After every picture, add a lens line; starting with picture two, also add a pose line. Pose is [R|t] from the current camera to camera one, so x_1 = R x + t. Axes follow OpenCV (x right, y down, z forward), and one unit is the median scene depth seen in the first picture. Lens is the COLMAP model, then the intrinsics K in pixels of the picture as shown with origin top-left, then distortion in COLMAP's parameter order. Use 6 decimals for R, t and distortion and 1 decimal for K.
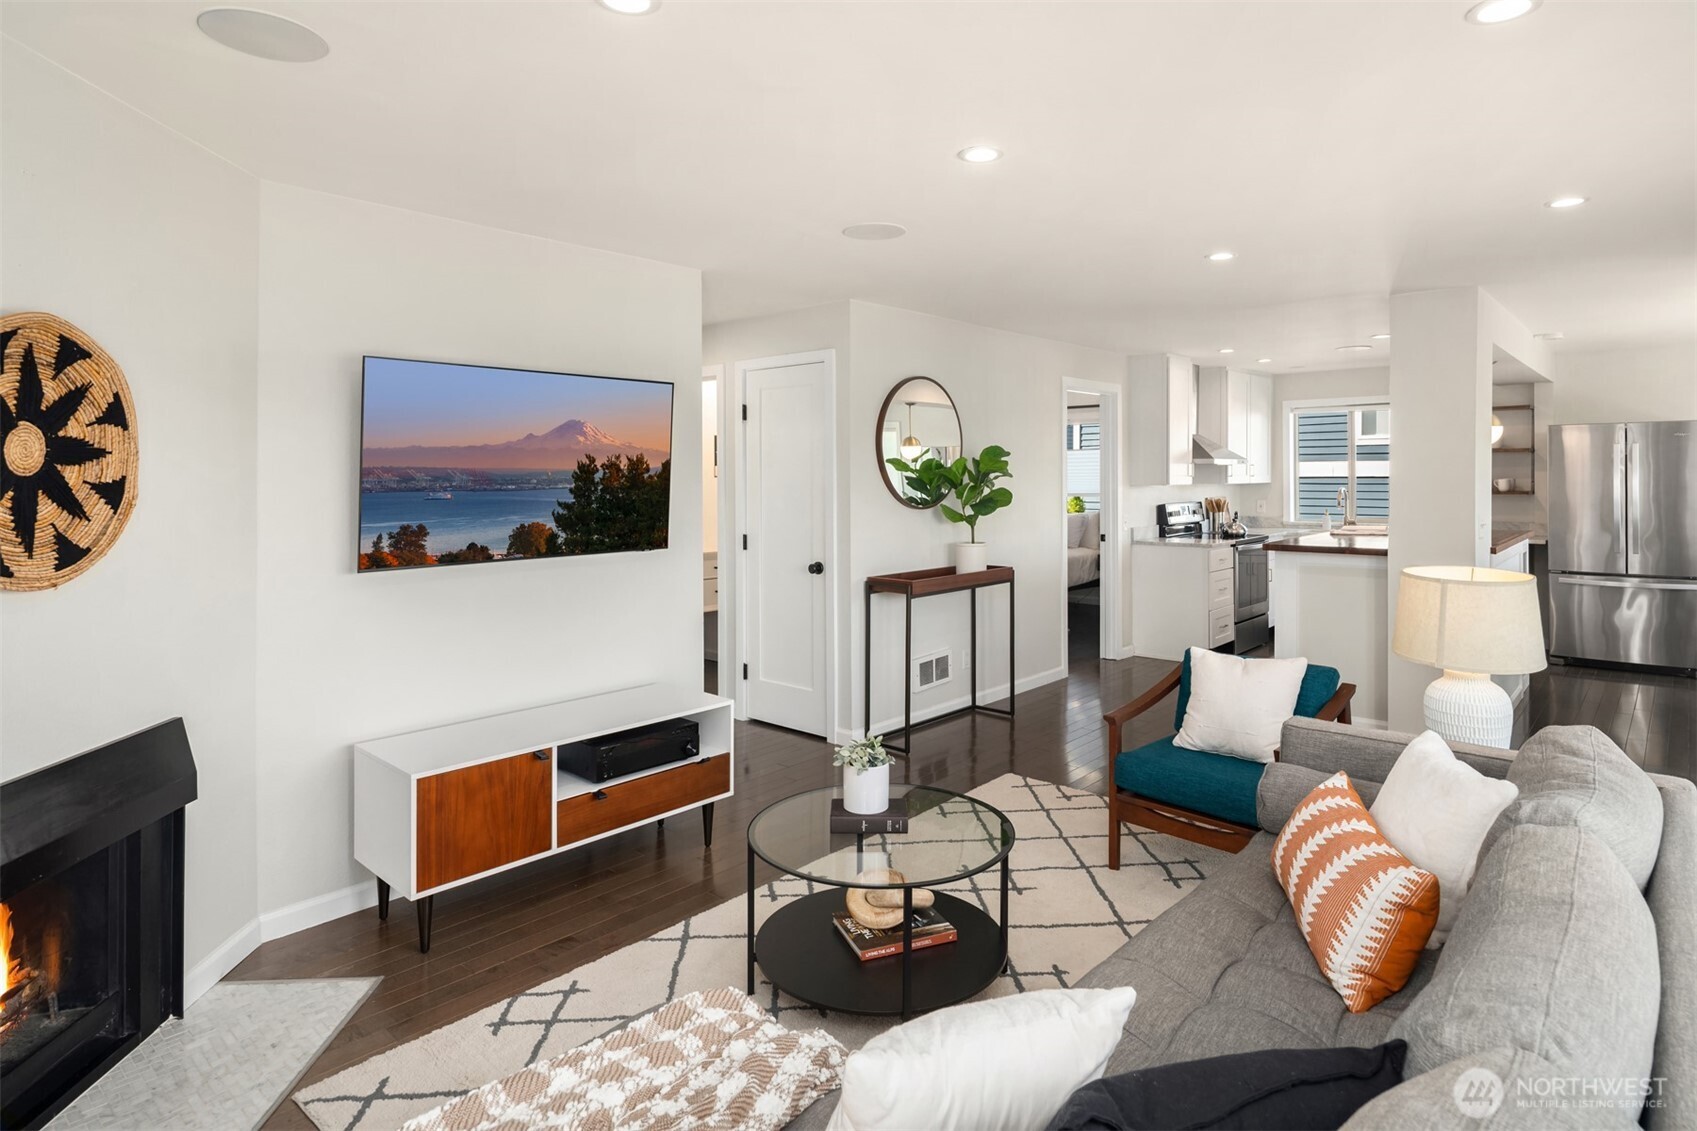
lens RADIAL K [[924.5, 0, 856.0], [0, 924.5, 475.0], [0, 0, 1]] dist [0.000403, -0.001473]
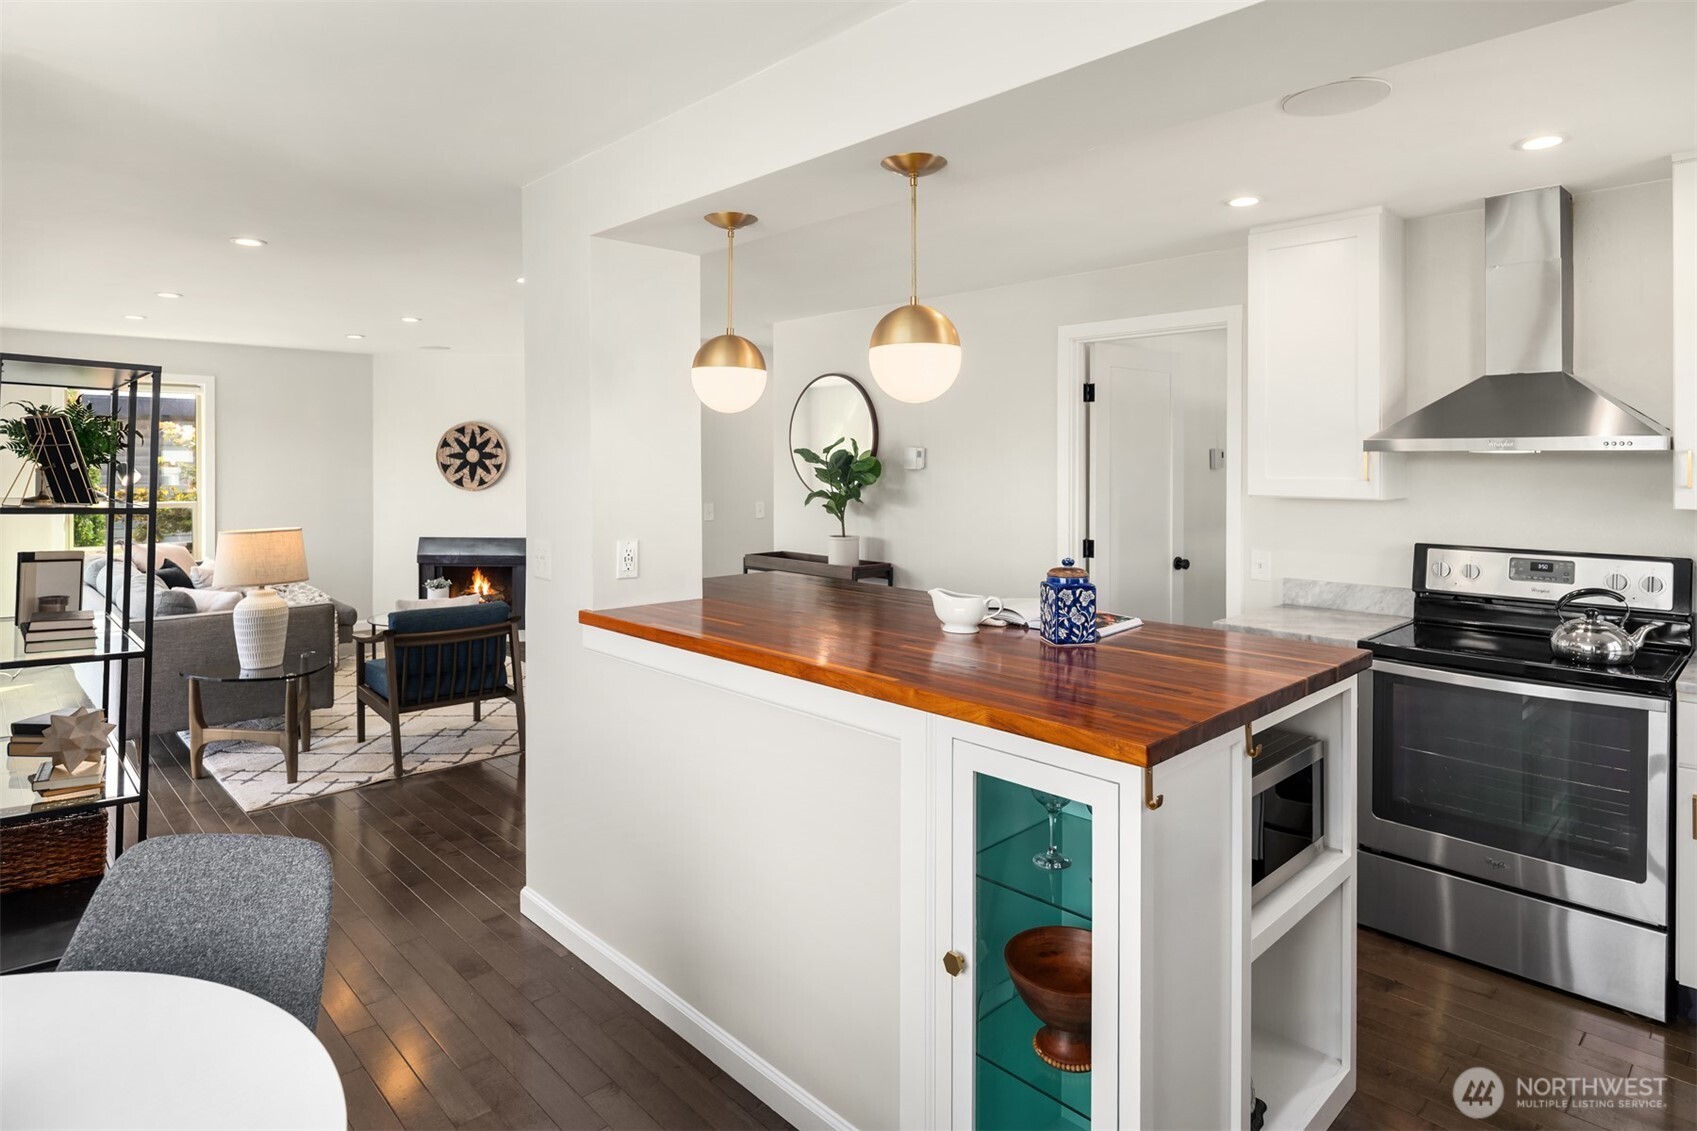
lens RADIAL K [[946.4, 0, 870.4], [0, 946.4, 468.3], [0, 0, 1]] dist [0.001324, -0.000183]
pose [[-0.059047, 0.011397, -0.998190, 1.938685], [-0.005995, 0.999913, 0.011771, -0.019635], [0.998237, 0.006680, -0.058974, 1.852055]]
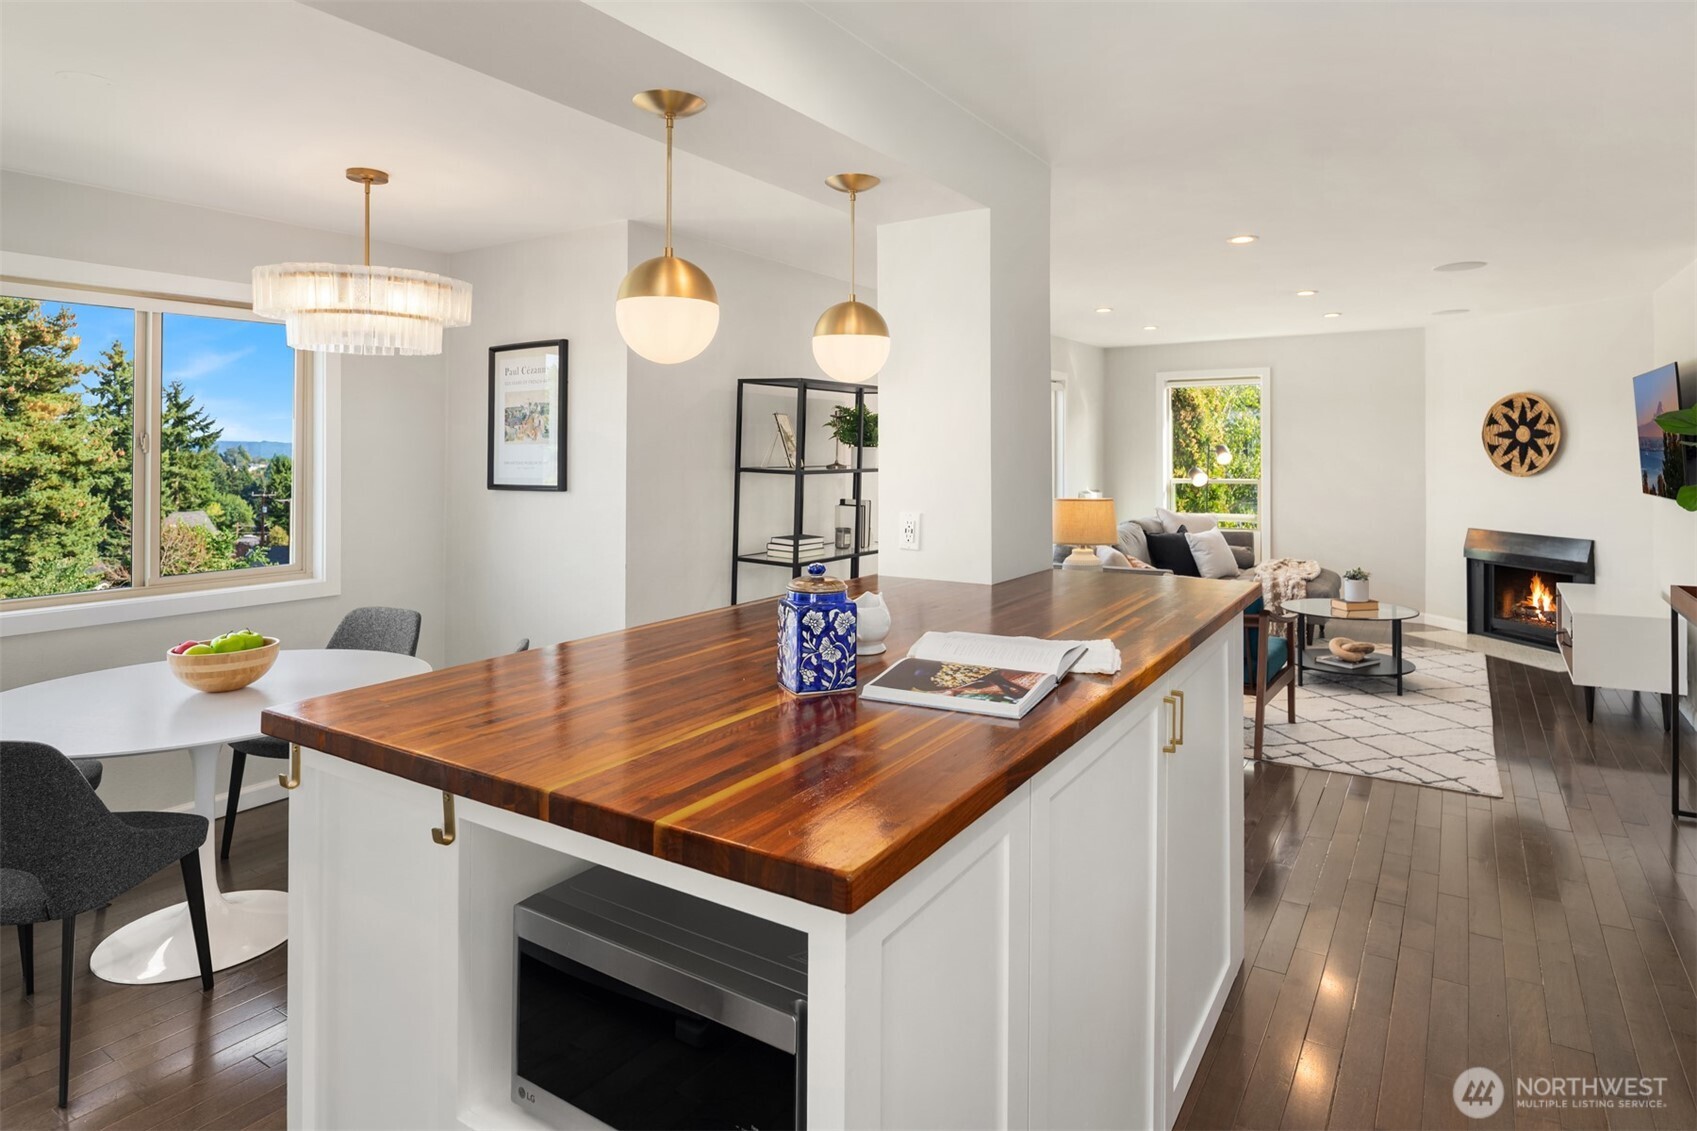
lens RADIAL K [[950.8, 0, 851.2], [0, 950.8, 447.6], [0, 0, 1]] dist [-0.000927, -0.002374]
pose [[-0.986823, 0.007803, -0.161616, 1.259485], [0.007281, 0.999966, 0.003826, -0.006200], [0.161640, 0.002599, -0.986846, 2.471383]]
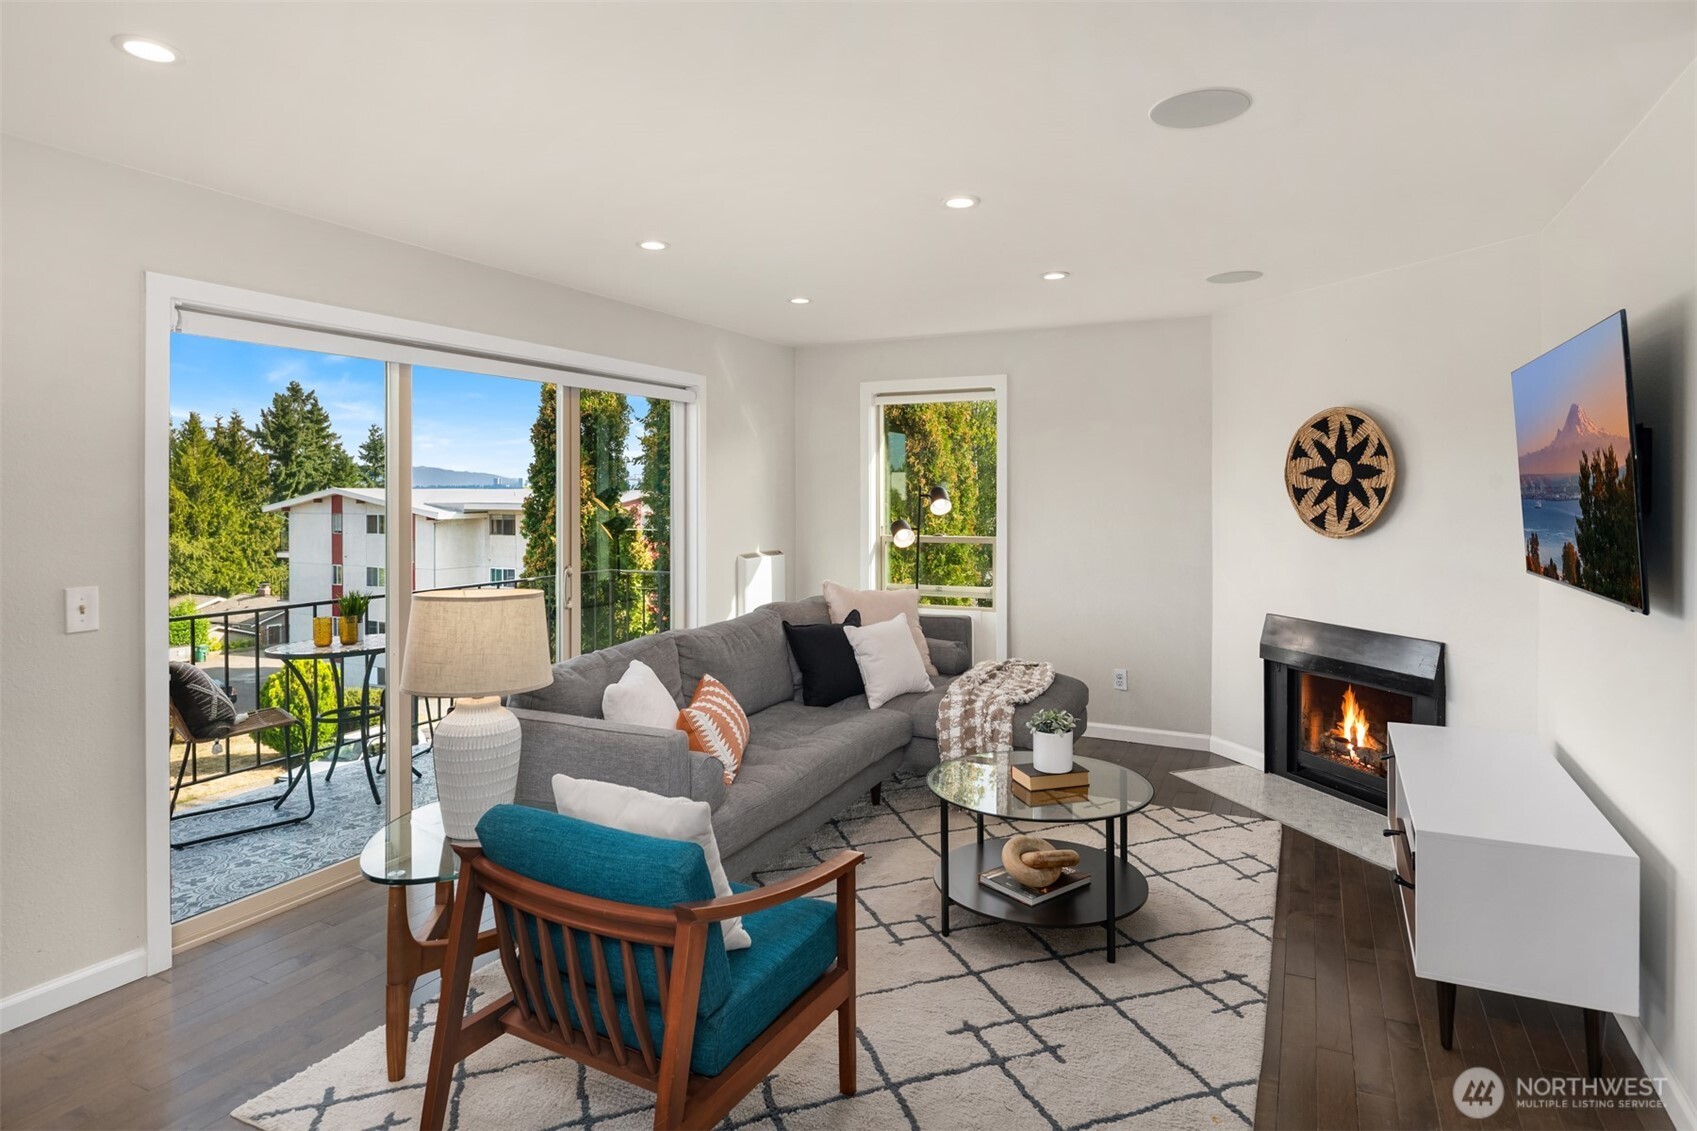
lens RADIAL K [[949.6, 0, 857.5], [0, 949.6, 490.8], [0, 0, 1]] dist [-0.001043, 0.000027]
pose [[-0.958847, 0.001119, -0.283921, 0.489139], [0.000413, 0.999997, 0.002549, 0.006087], [0.283923, 0.002327, -0.958844, 1.729818]]
